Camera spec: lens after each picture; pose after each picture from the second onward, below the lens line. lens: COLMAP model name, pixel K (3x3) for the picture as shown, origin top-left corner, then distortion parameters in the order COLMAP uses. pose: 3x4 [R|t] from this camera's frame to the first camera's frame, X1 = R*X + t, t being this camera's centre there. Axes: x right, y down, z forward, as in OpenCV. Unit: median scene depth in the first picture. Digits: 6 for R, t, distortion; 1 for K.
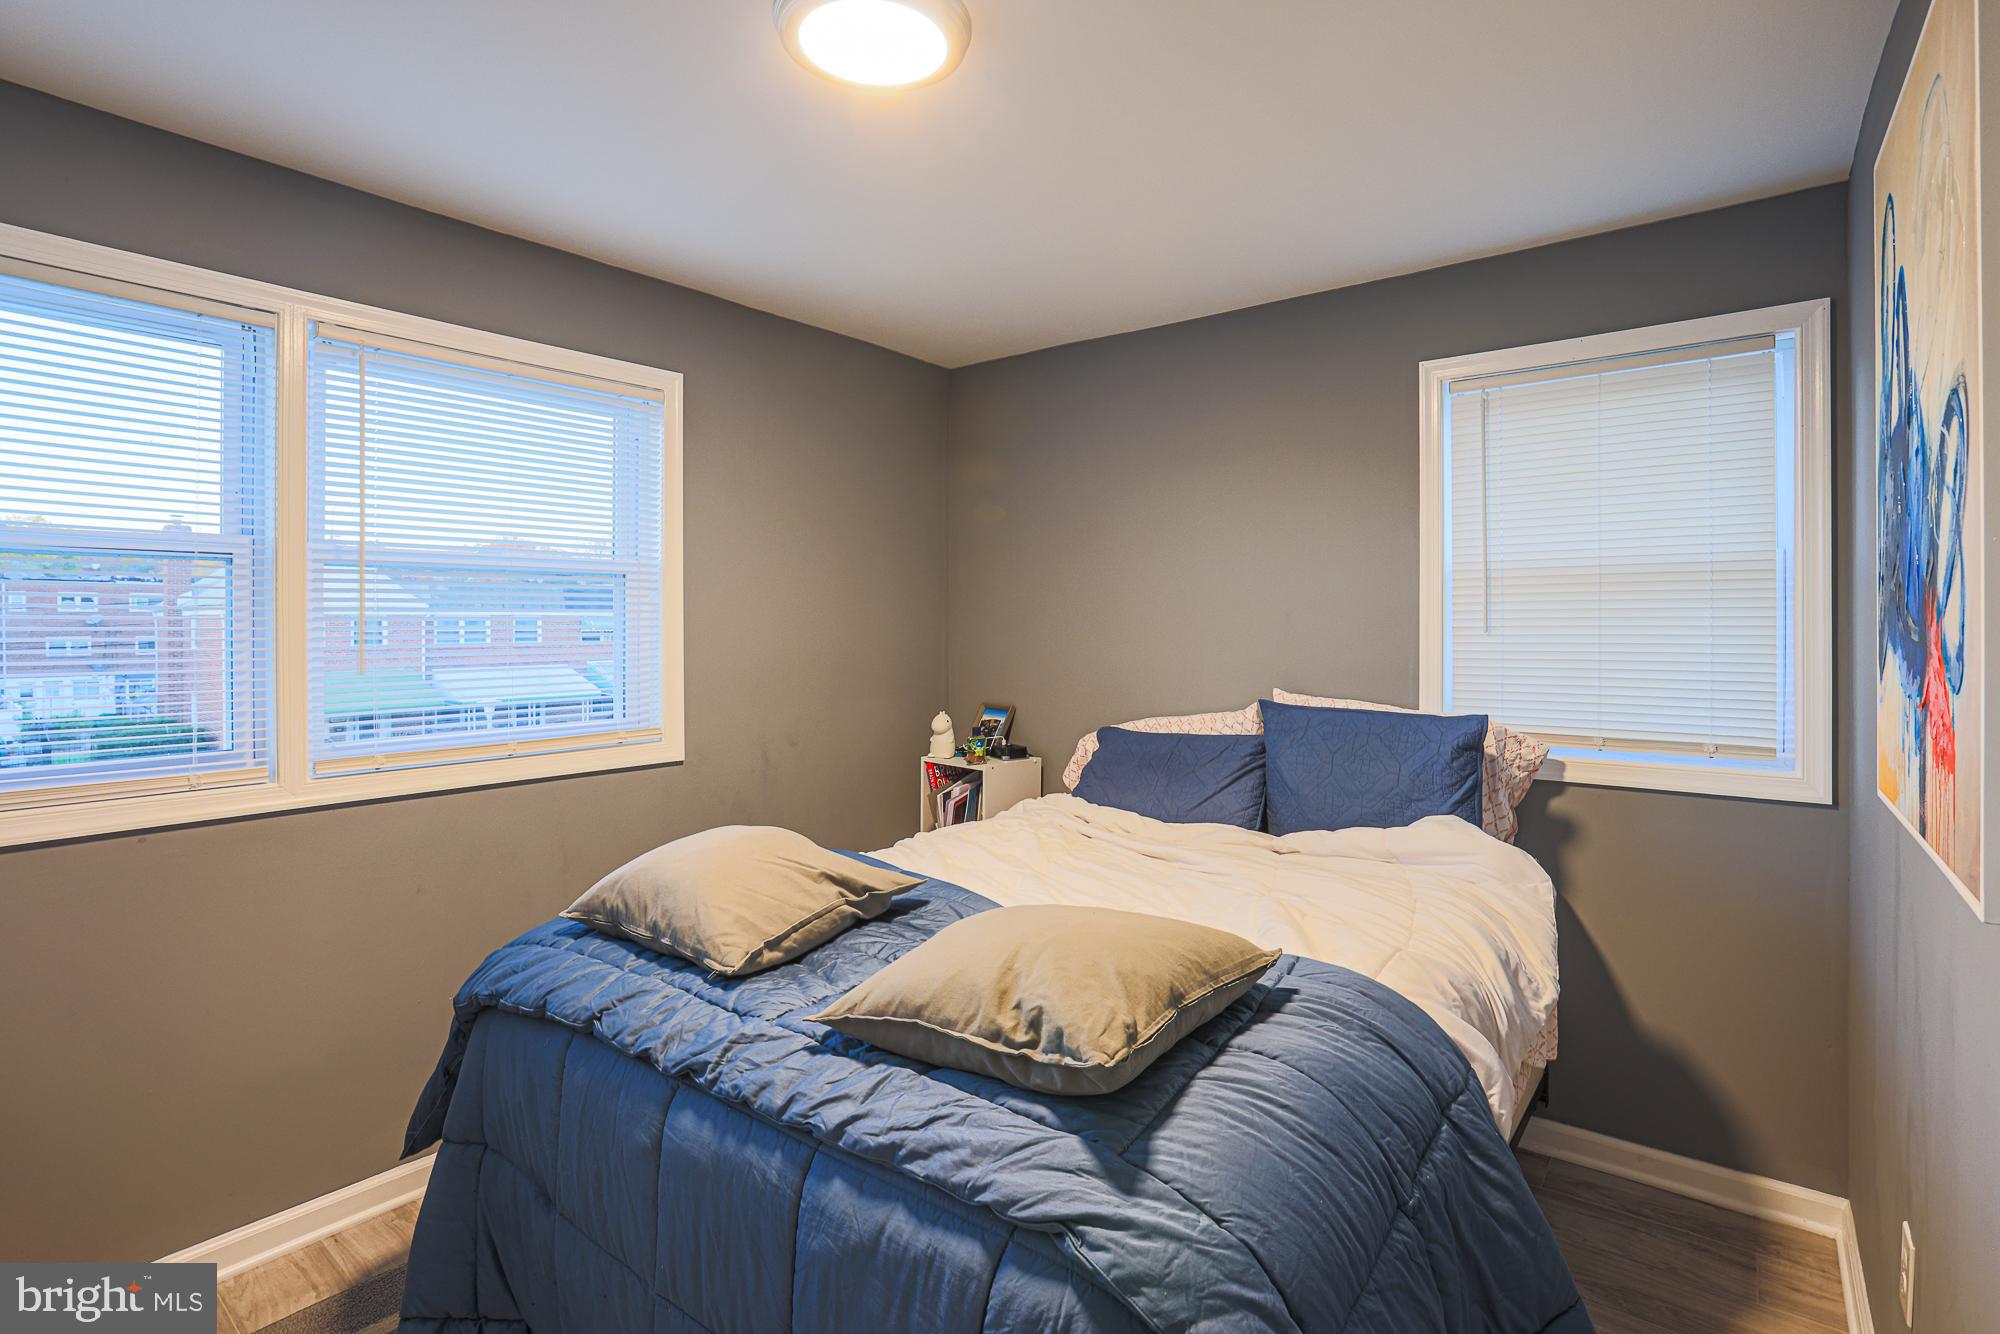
lens RADIAL K [[933.4, 0, 1033.5], [0, 933.4, 660.0], [0, 0, 1]] dist [-0.057417, 0.022926]
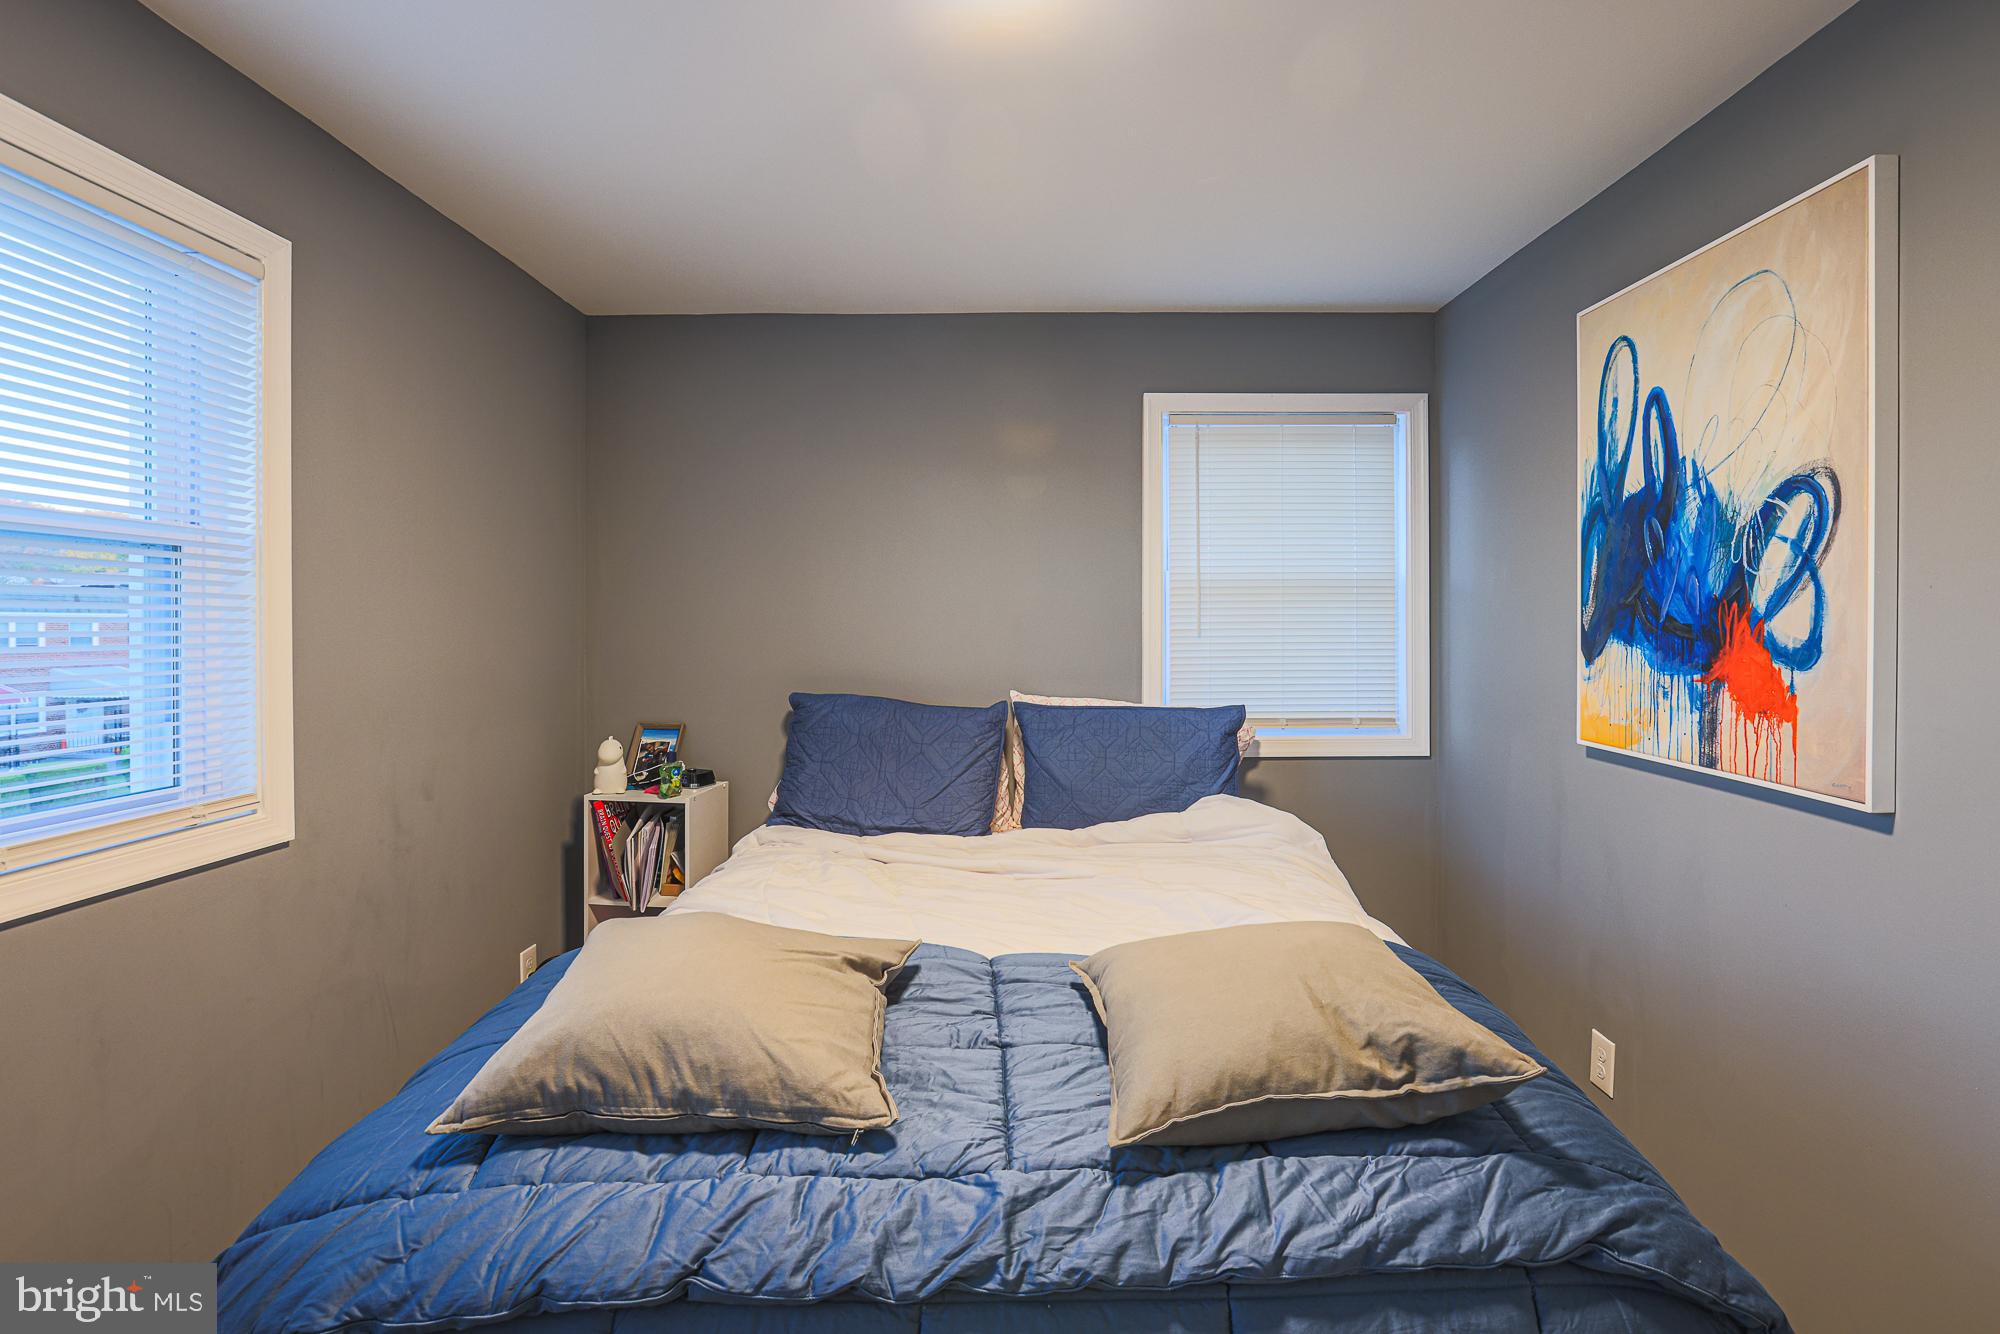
lens RADIAL K [[896.7, 0, 1045.8], [0, 896.7, 657.2], [0, 0, 1]] dist [-0.050921, 0.020468]
pose [[0.799166, -0.020587, 0.600758, -0.574693], [0.024074, 0.999708, 0.002234, -0.013732], [-0.600628, 0.012678, 0.799428, 0.352679]]
